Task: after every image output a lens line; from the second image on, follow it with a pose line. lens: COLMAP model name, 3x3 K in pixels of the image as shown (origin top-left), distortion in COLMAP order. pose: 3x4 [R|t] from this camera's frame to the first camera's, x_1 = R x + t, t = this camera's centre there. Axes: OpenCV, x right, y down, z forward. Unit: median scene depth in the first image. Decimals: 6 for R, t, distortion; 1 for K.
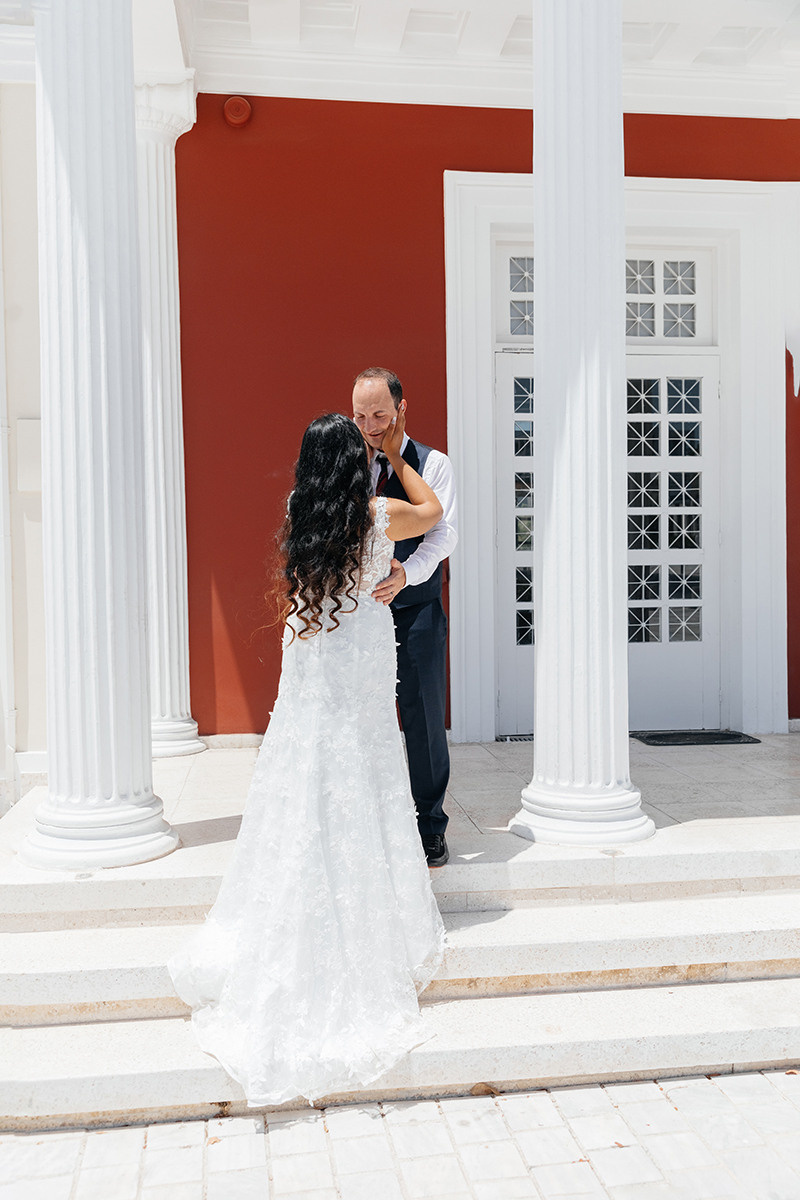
lens RADIAL K [[1031.9, 0, 390.0], [0, 1031.9, 595.5], [0, 0, 1]] dist [-0.003261, 0.018189]
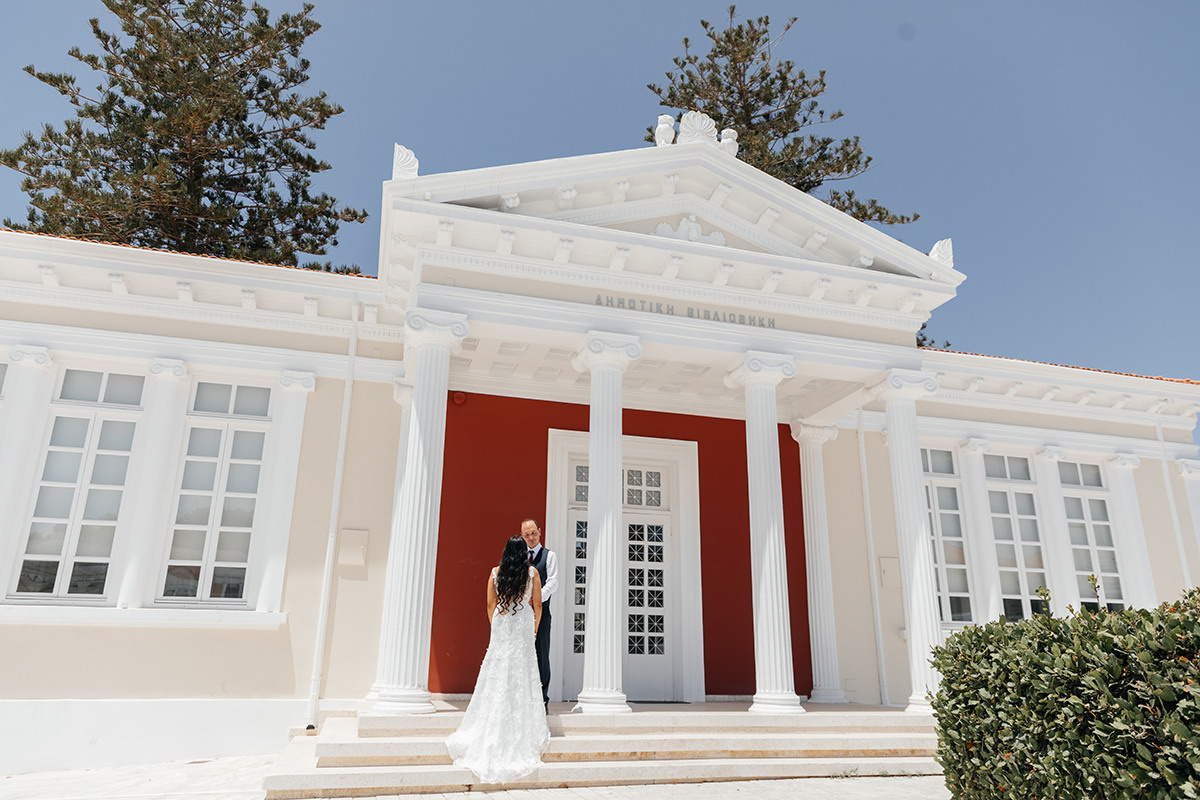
lens RADIAL K [[823.4, 0, 595.9], [0, 823.4, 389.9], [0, 0, 1]] dist [0.034663, -0.005764]
pose [[0.986642, 0.076085, 0.144046, -0.108890], [-0.022283, 0.938951, -0.343328, 0.120652], [-0.161374, 0.335532, 0.928104, -0.689157]]
